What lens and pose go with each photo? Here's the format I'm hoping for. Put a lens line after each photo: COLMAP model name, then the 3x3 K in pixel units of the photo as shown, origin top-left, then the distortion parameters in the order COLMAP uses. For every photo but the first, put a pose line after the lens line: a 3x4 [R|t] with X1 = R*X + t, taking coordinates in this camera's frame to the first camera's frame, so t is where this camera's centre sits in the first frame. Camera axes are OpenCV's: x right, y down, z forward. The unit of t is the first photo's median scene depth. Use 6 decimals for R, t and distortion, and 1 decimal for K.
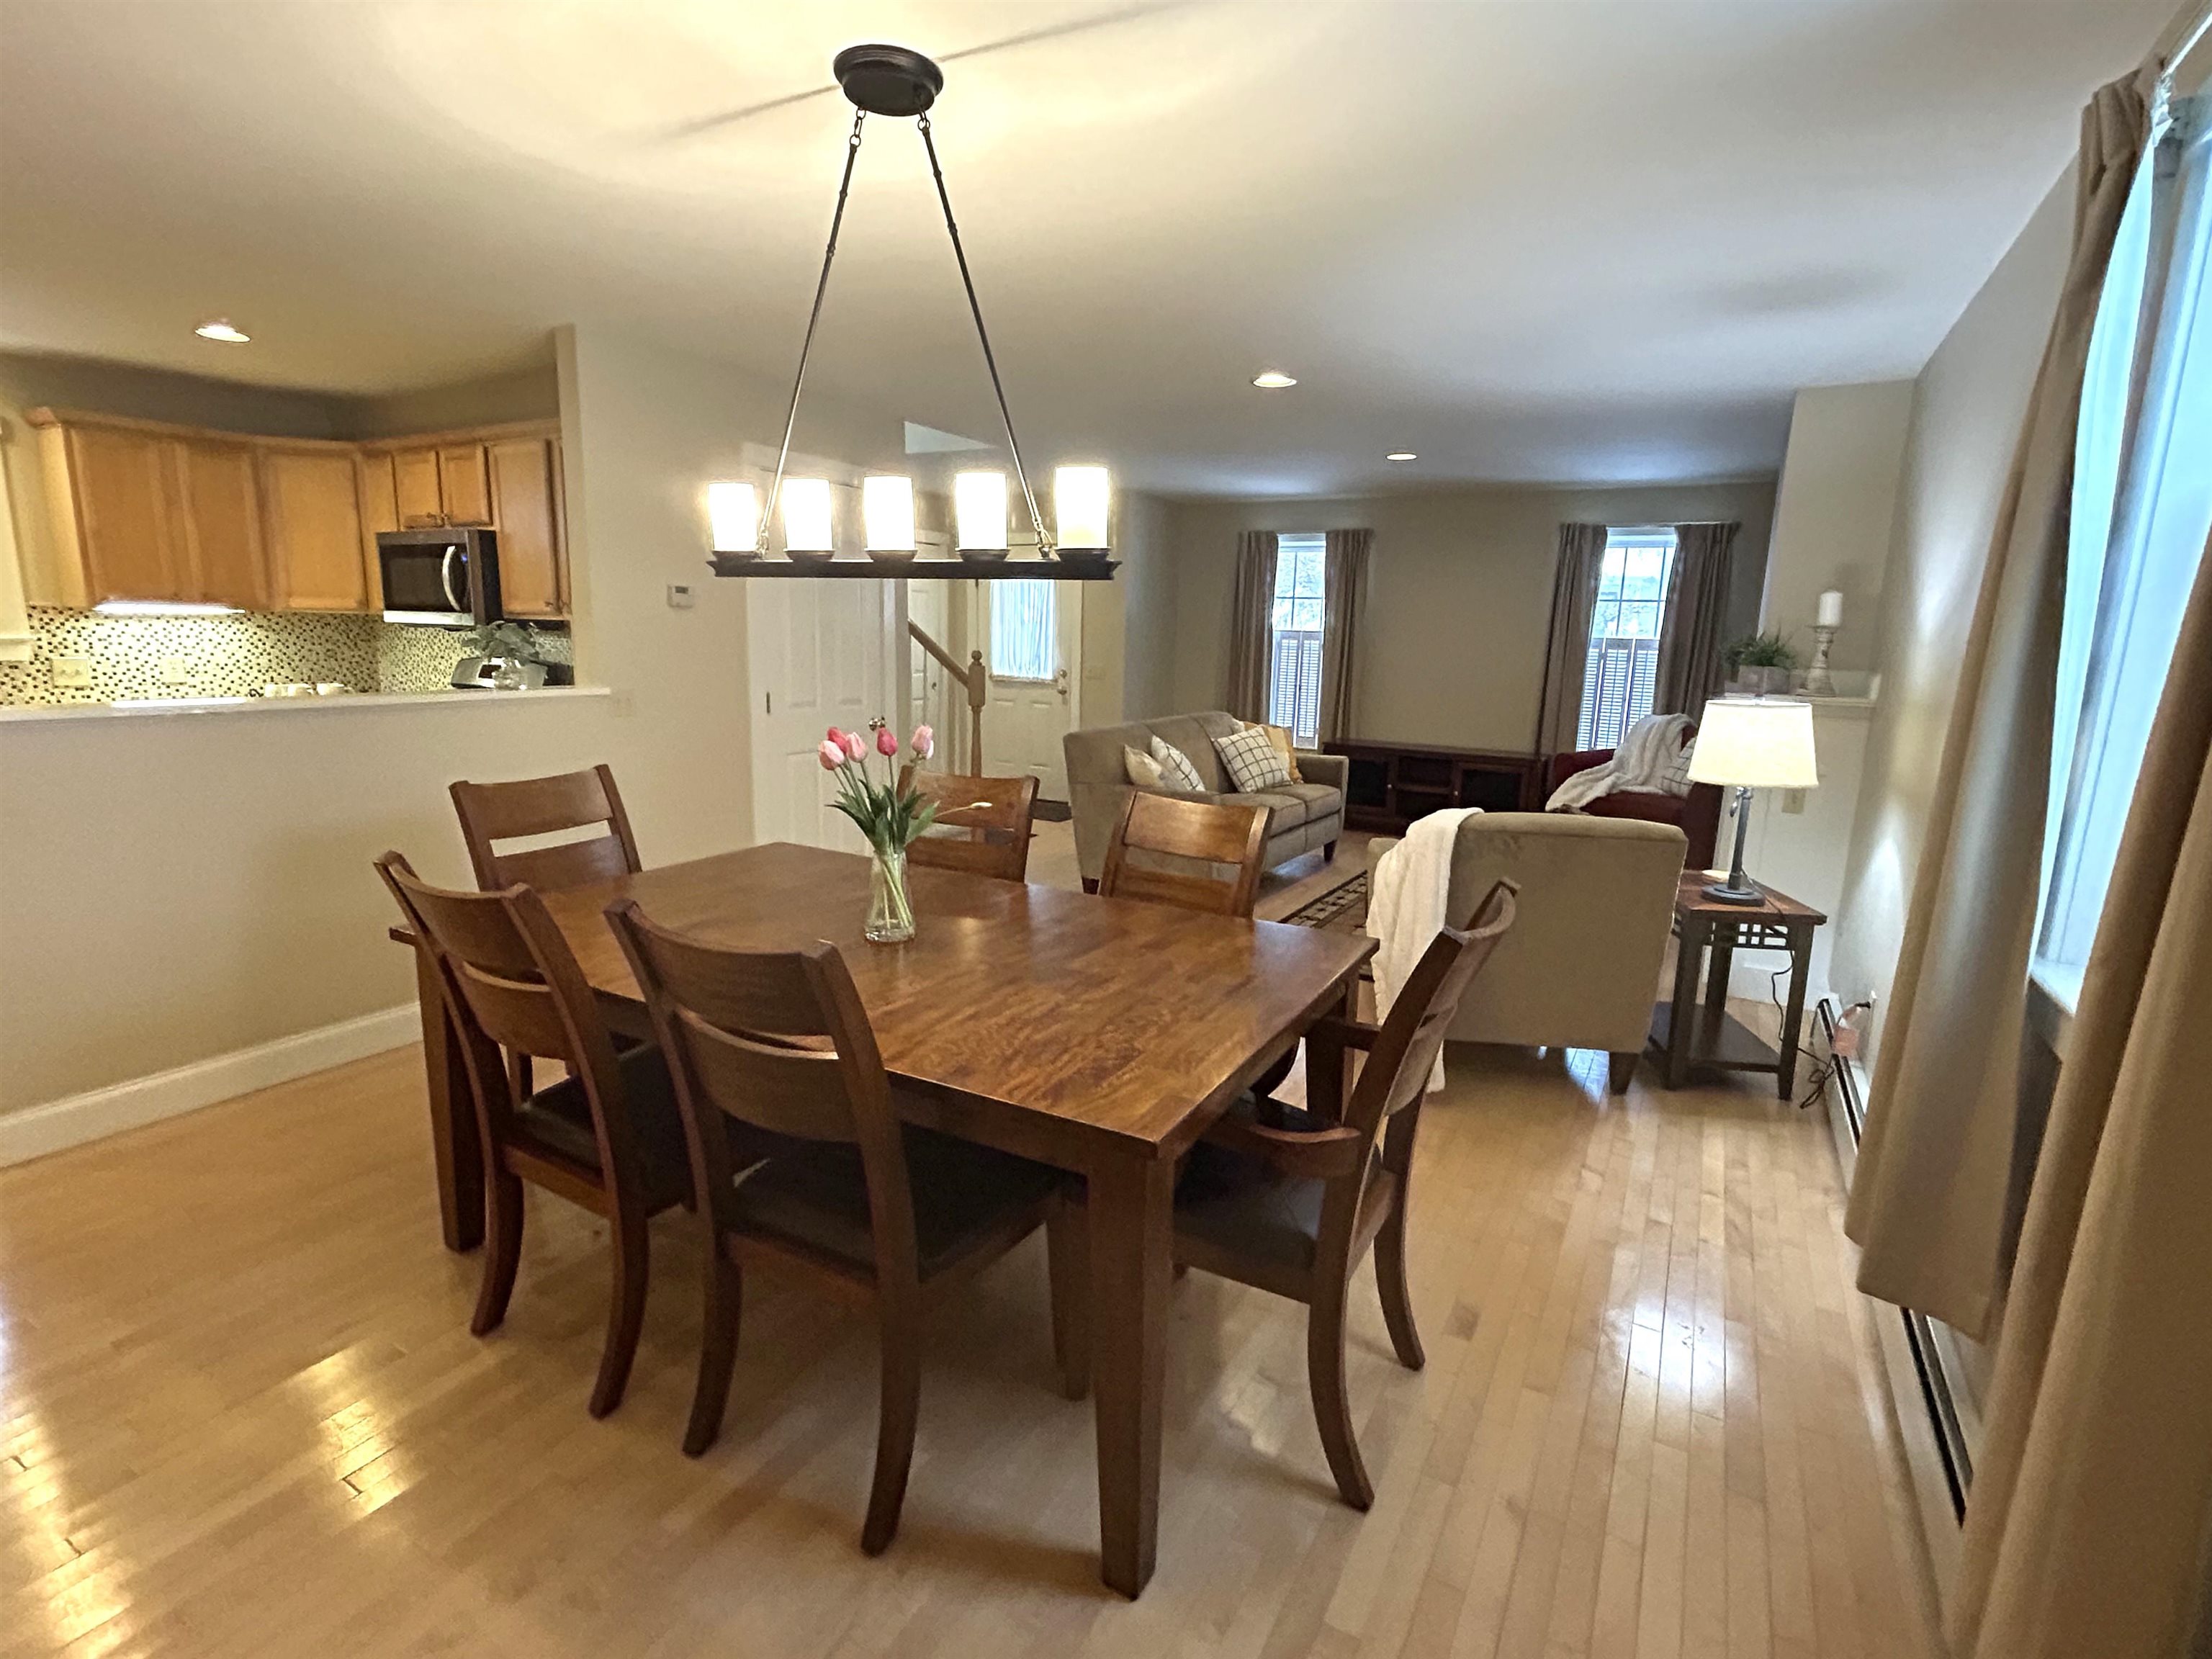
lens RADIAL K [[1063.1, 0, 1104.1], [0, 1063.1, 818.4], [0, 0, 1]] dist [-0.002525, 0.002917]
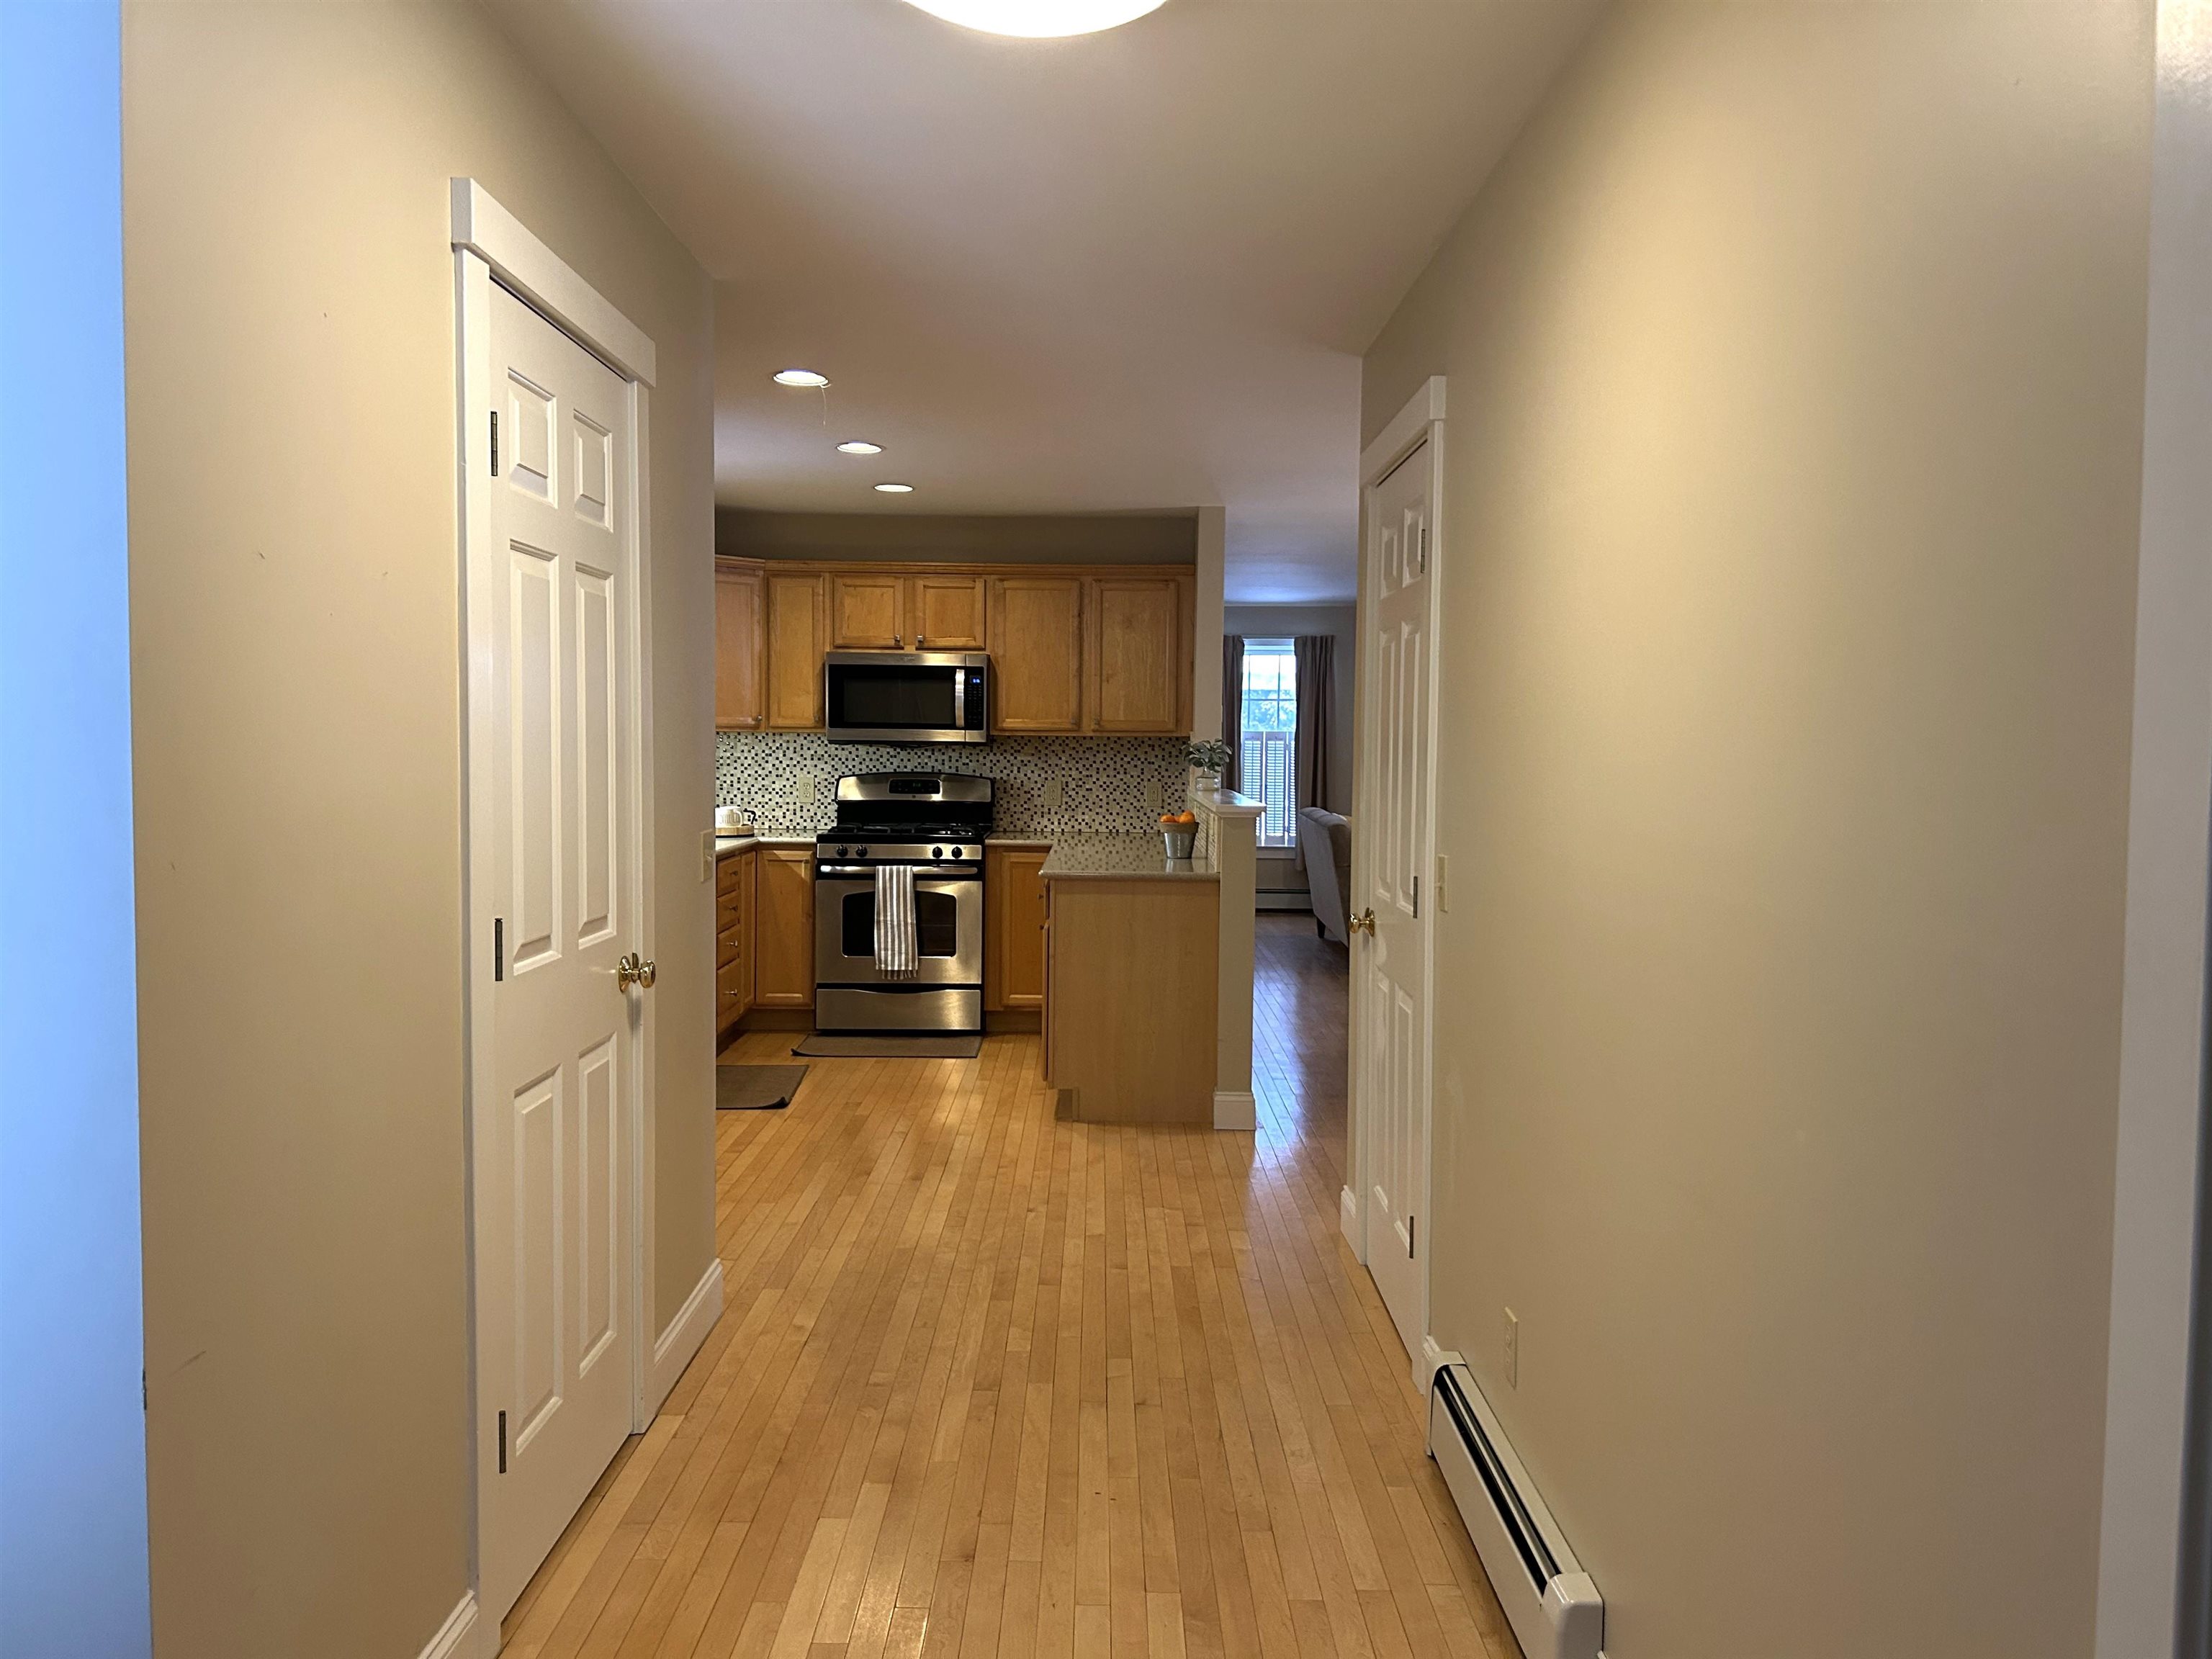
lens RADIAL K [[1657.3, 0, 1099.0], [0, 1657.3, 839.6], [0, 0, 1]] dist [0.055015, -0.048547]
pose [[0.867526, -0.049863, 0.494887, -0.975949], [0.102486, 0.991532, -0.079752, 0.045729], [-0.486719, 0.119906, 0.865290, -0.364549]]
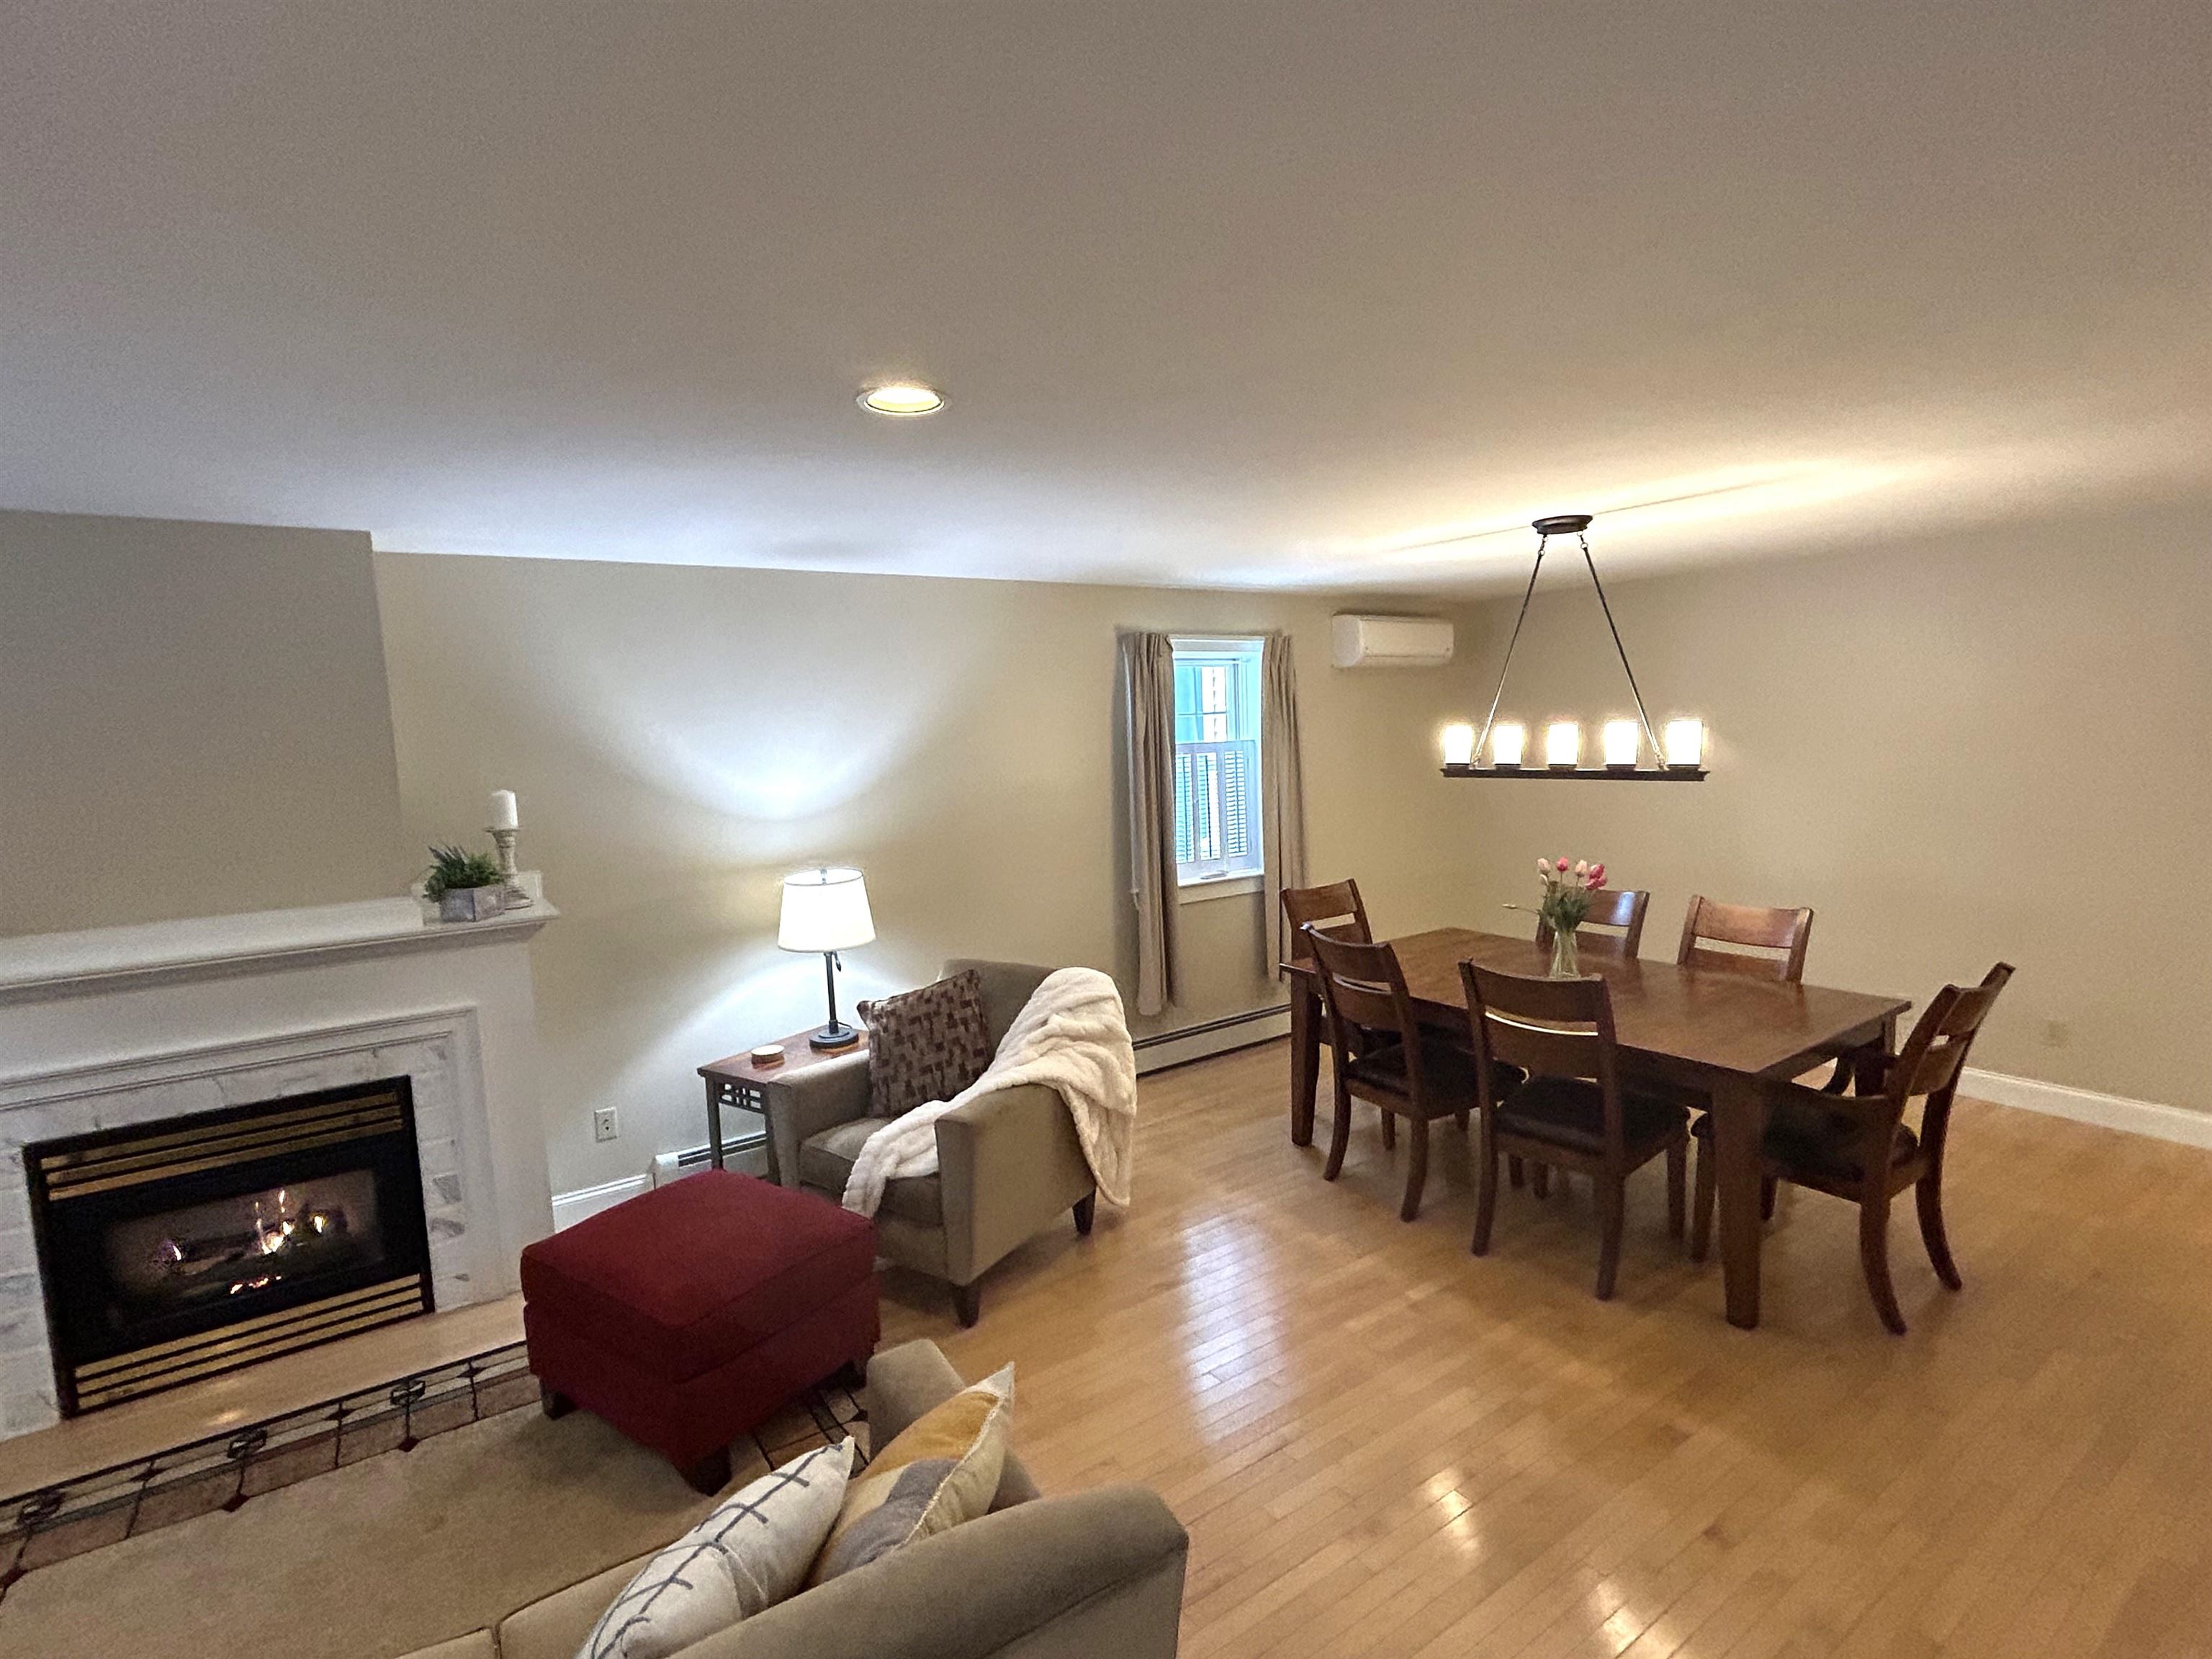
lens RADIAL K [[1063.1, 0, 1097.2], [0, 1063.1, 830.7], [0, 0, 1]] dist [-0.002525, 0.002917]
pose [[-0.895918, -0.035382, 0.442808, -0.099070], [0.094507, 0.958821, 0.267825, -0.236472], [-0.434050, 0.281798, -0.855681, 0.983317]]
